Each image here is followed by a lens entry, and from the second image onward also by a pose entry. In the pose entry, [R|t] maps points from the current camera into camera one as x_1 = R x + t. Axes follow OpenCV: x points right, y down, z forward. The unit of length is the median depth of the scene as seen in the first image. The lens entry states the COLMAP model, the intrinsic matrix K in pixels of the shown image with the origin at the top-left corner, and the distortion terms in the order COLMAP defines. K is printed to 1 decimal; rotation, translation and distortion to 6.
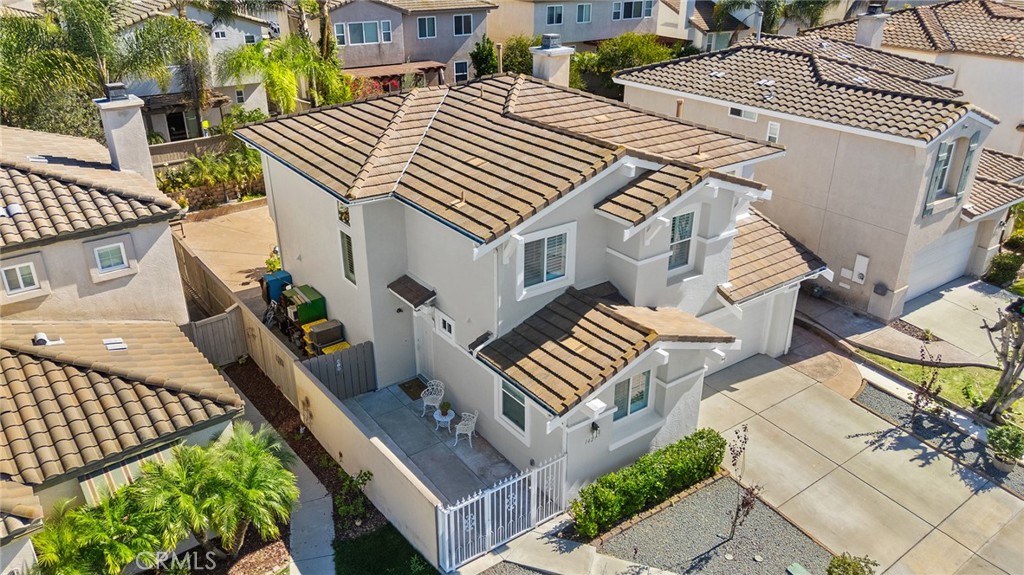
lens RADIAL K [[748.3, 0, 512.0], [0, 748.3, 287.5], [0, 0, 1]] dist [0.057544, -0.048630]
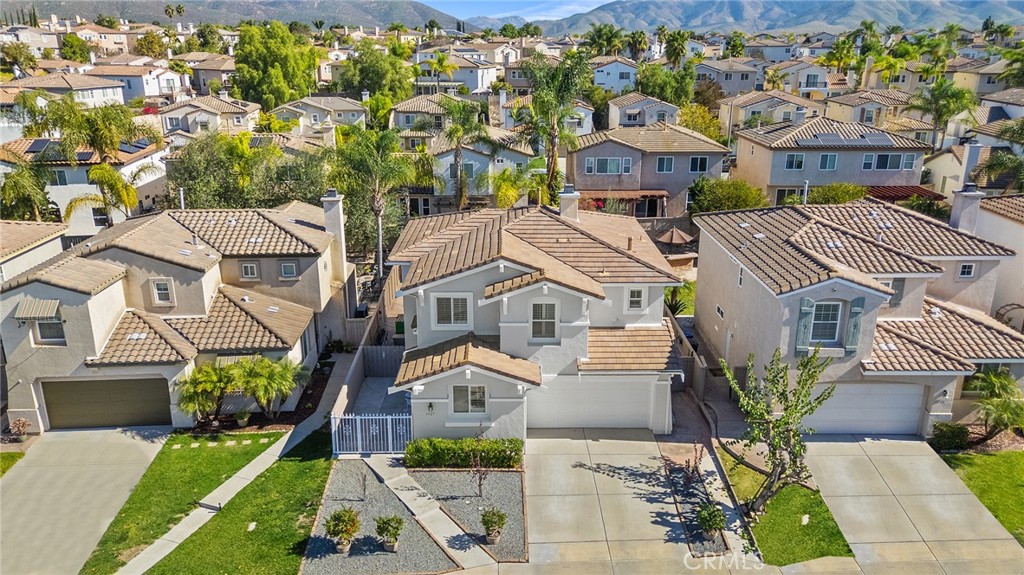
lens RADIAL K [[748.3, 0, 512.0], [0, 748.3, 287.5], [0, 0, 1]] dist [0.057544, -0.048630]
pose [[0.814958, 0.171236, -0.553644, 1.019108], [-0.246160, 0.967166, -0.063210, -0.012983], [0.524641, 0.187799, 0.830351, -0.337461]]
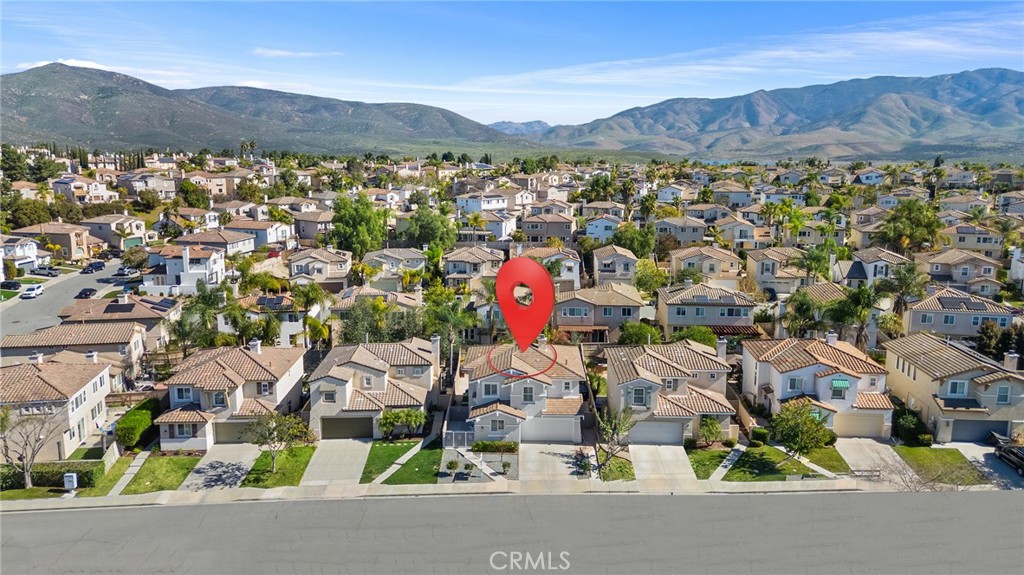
lens RADIAL K [[730.7, 0, 512.0], [0, 730.7, 287.5], [0, 0, 1]] dist [0.107621, -0.001159]
pose [[0.797059, 0.105318, -0.594647, 2.346789], [-0.258857, 0.949212, -0.178856, 0.114612], [0.545609, 0.296487, 0.783840, -2.168339]]
